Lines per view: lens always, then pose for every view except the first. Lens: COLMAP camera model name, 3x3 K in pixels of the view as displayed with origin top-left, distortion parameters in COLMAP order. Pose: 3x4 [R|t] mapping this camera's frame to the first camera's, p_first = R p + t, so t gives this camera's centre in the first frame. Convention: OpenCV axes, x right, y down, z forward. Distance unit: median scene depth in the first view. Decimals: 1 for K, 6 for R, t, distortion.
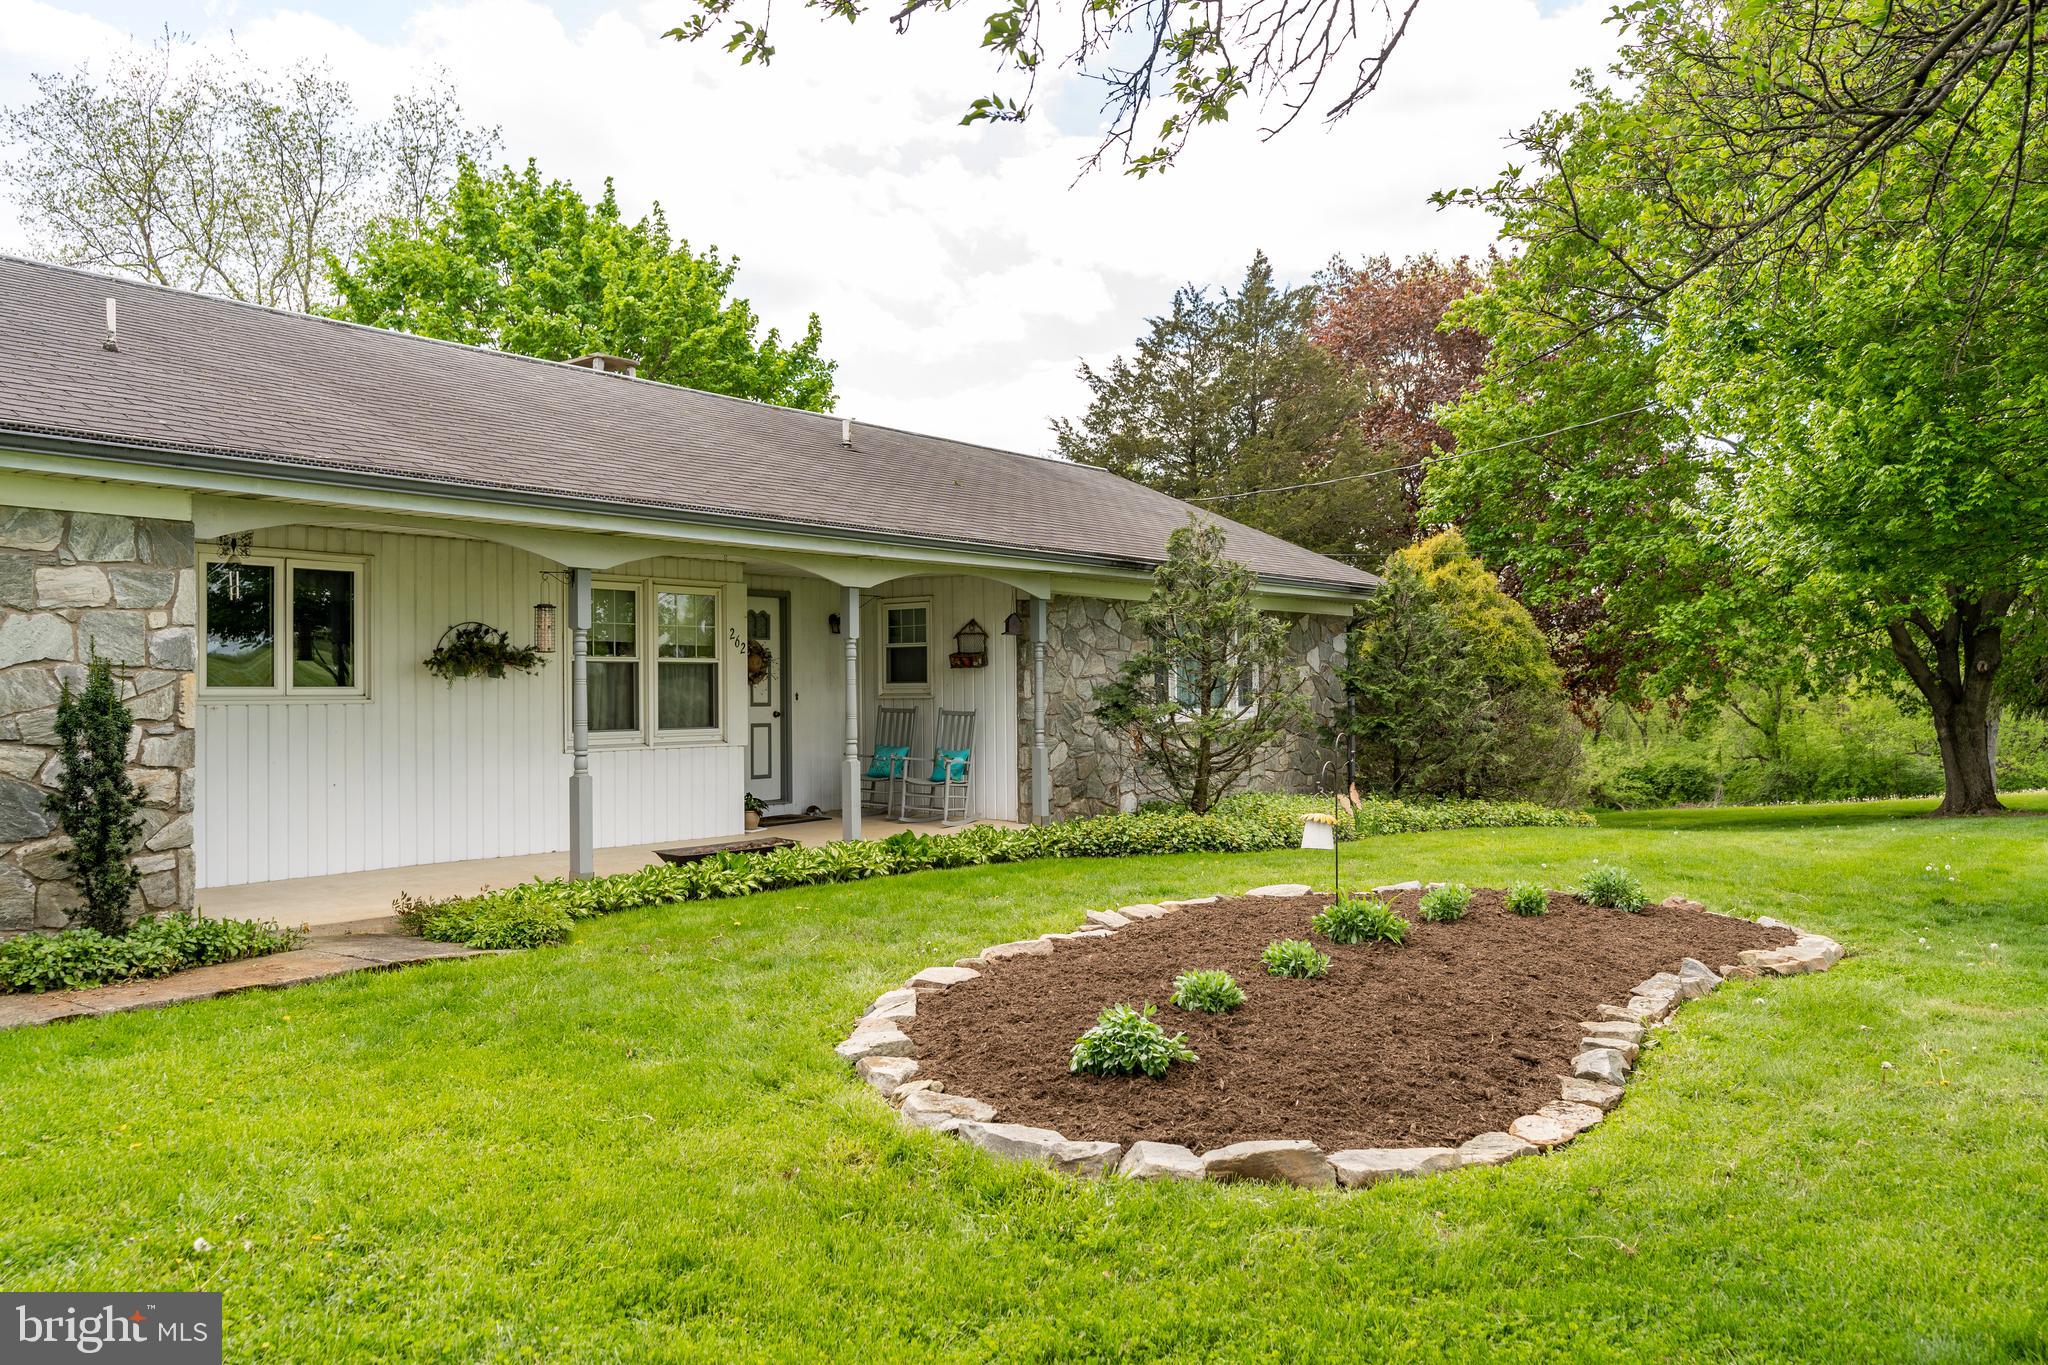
lens RADIAL K [[1523.5, 0, 1024.0], [0, 1523.5, 682.5], [0, 0, 1]] dist [-0.002387, 0.000637]
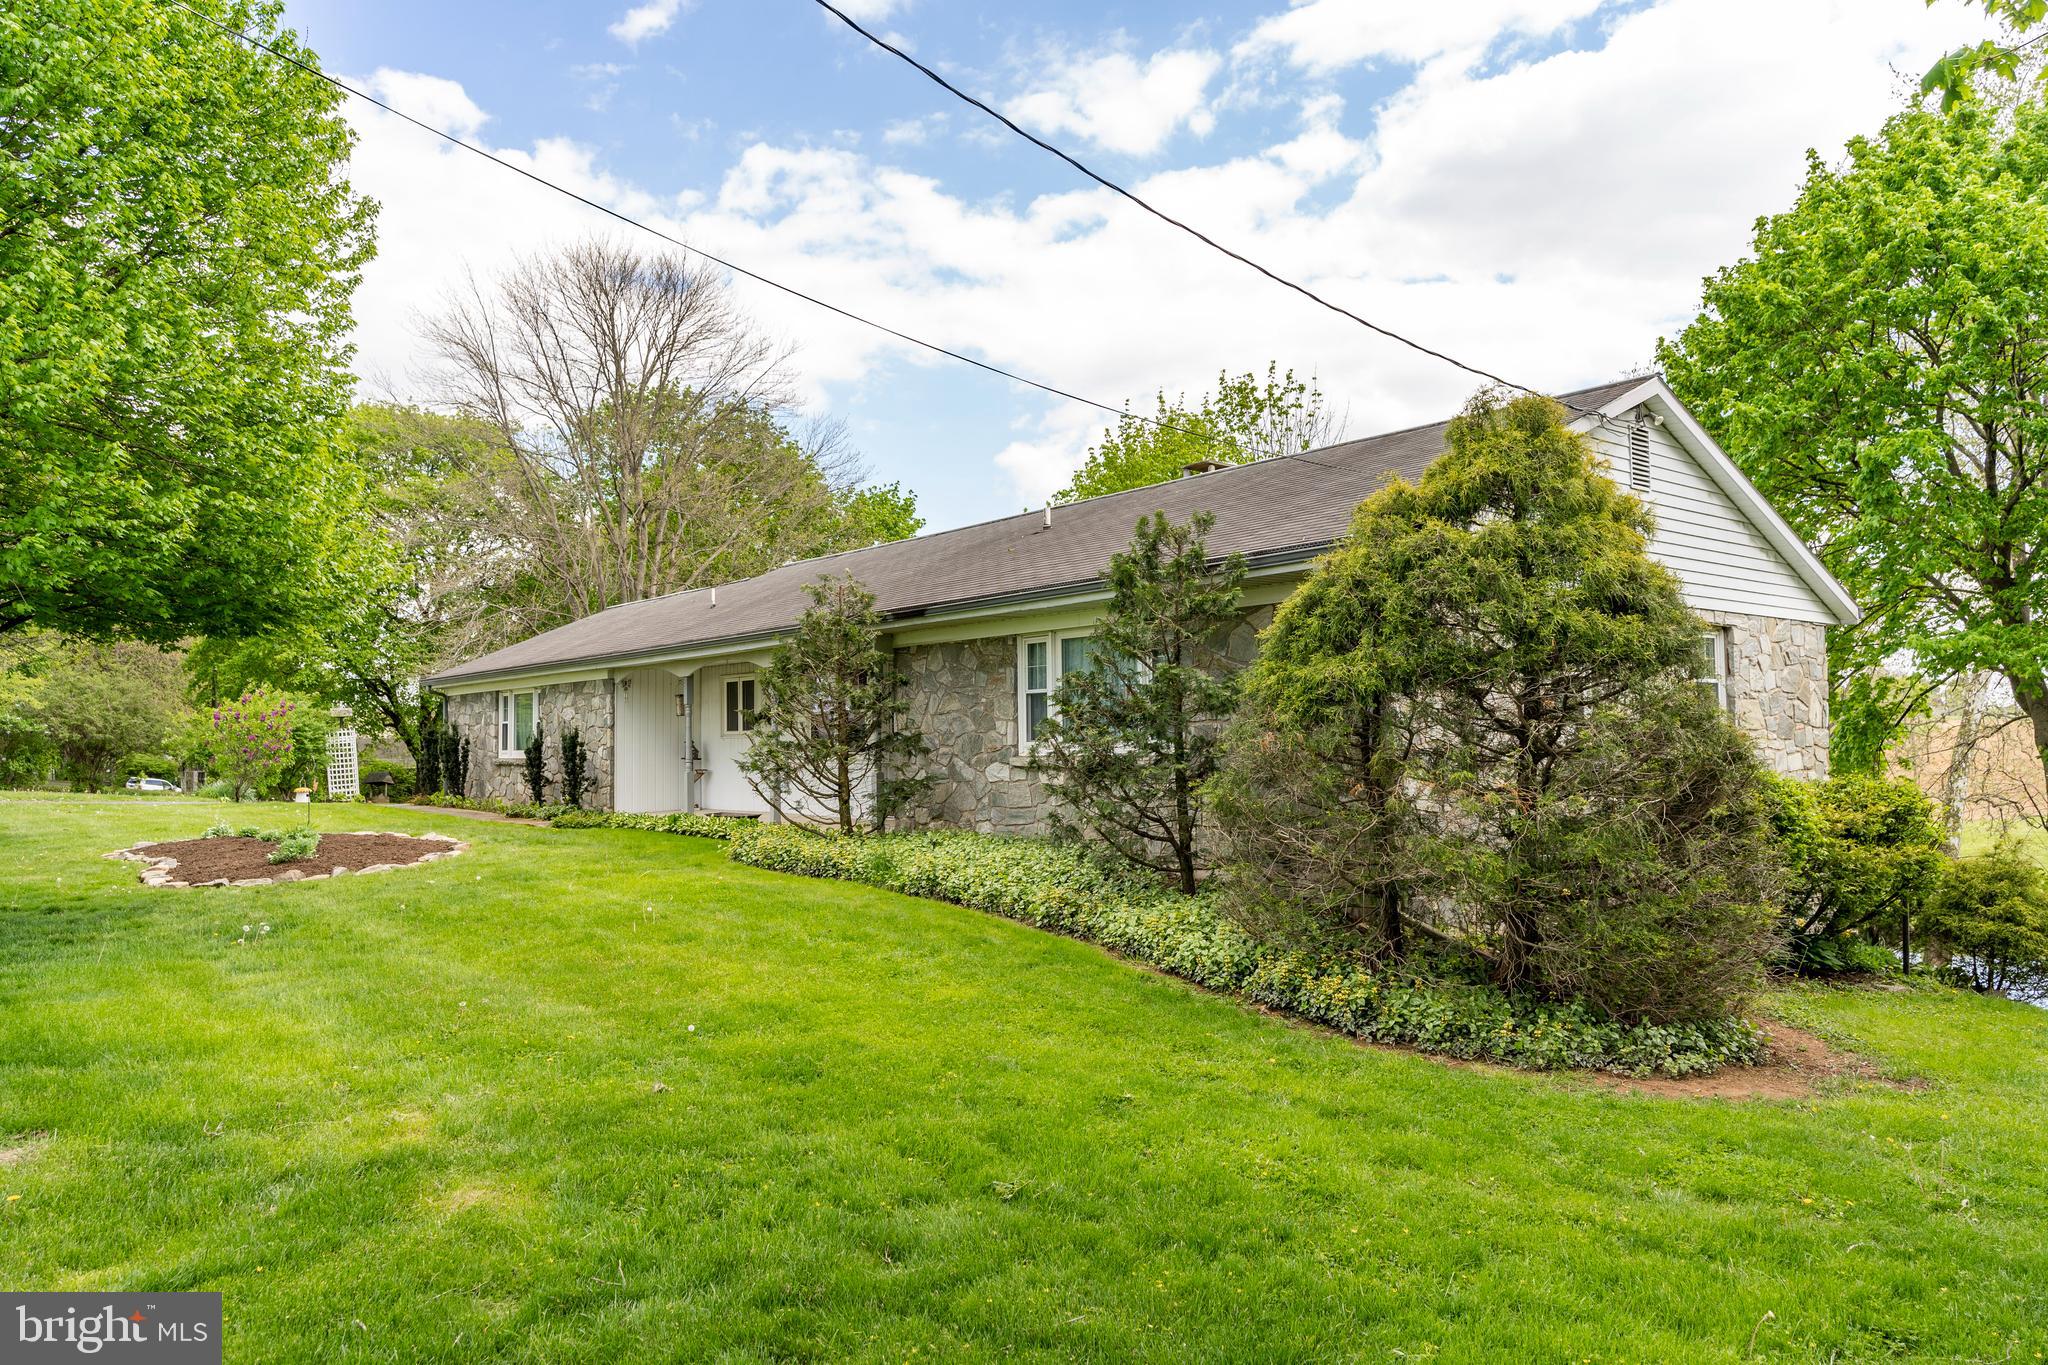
lens RADIAL K [[1397.0, 0, 1024.0], [0, 1397.0, 682.5], [0, 0, 1]] dist [-0.000630, 0.000164]
pose [[-0.241016, -0.033145, -0.969955, 1.048302], [0.022489, 0.998958, -0.039725, 0.016169], [0.970261, -0.031388, -0.240019, 1.338028]]
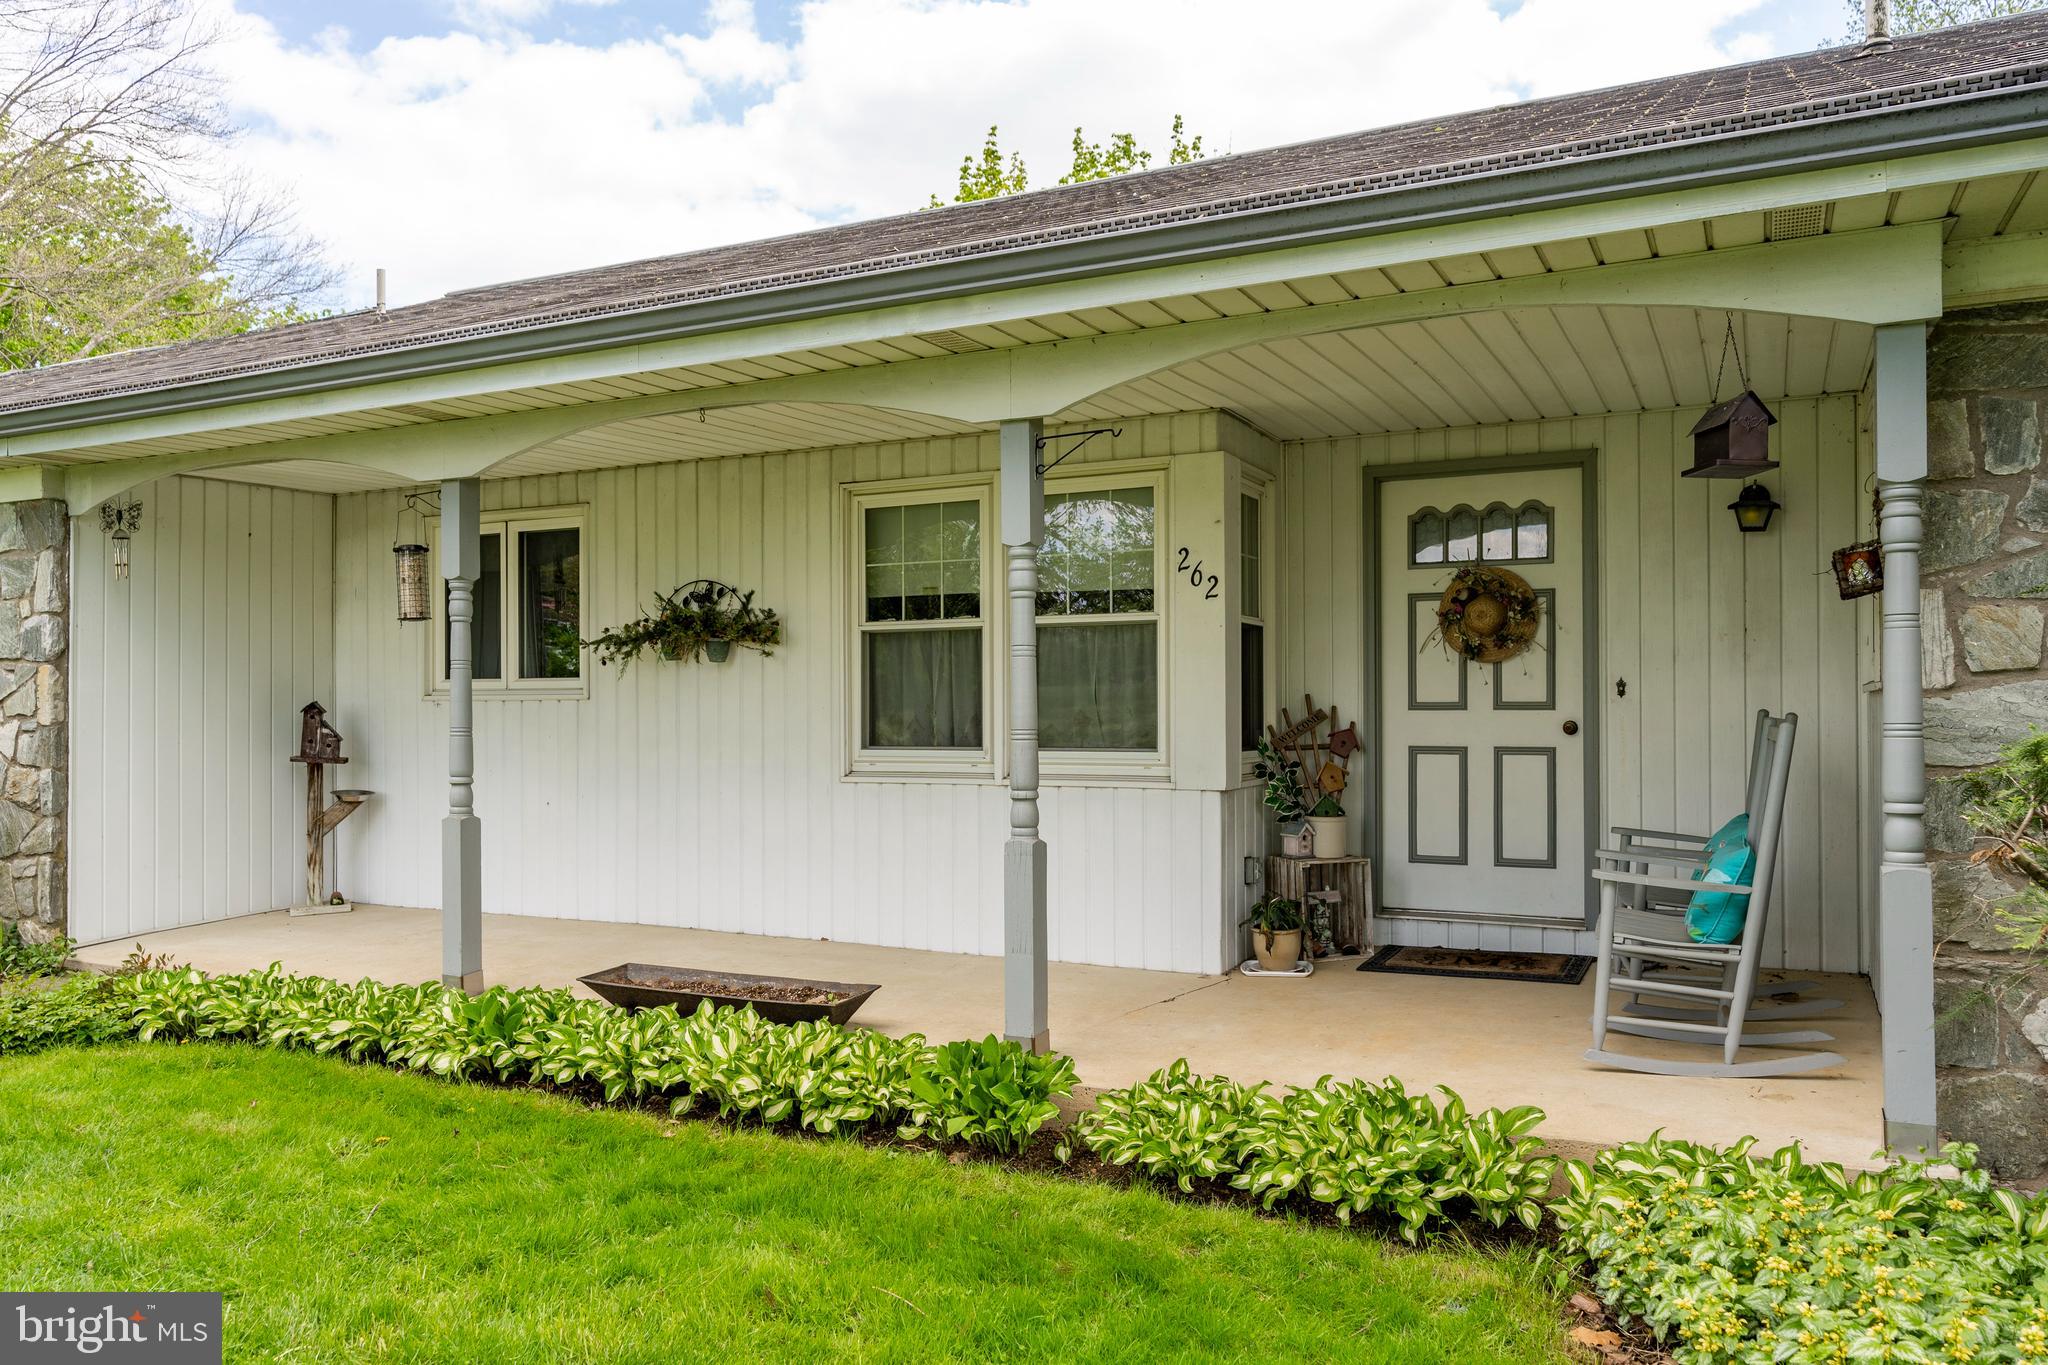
lens RADIAL K [[1485.6, 0, 1024.0], [0, 1485.6, 682.5], [0, 0, 1]] dist [0.042979, -0.000093]
pose [[0.181047, -0.003900, -0.983467, 0.240751], [0.011563, 0.999931, -0.001836, 0.006687], [0.983406, -0.011039, 0.181080, 0.768104]]
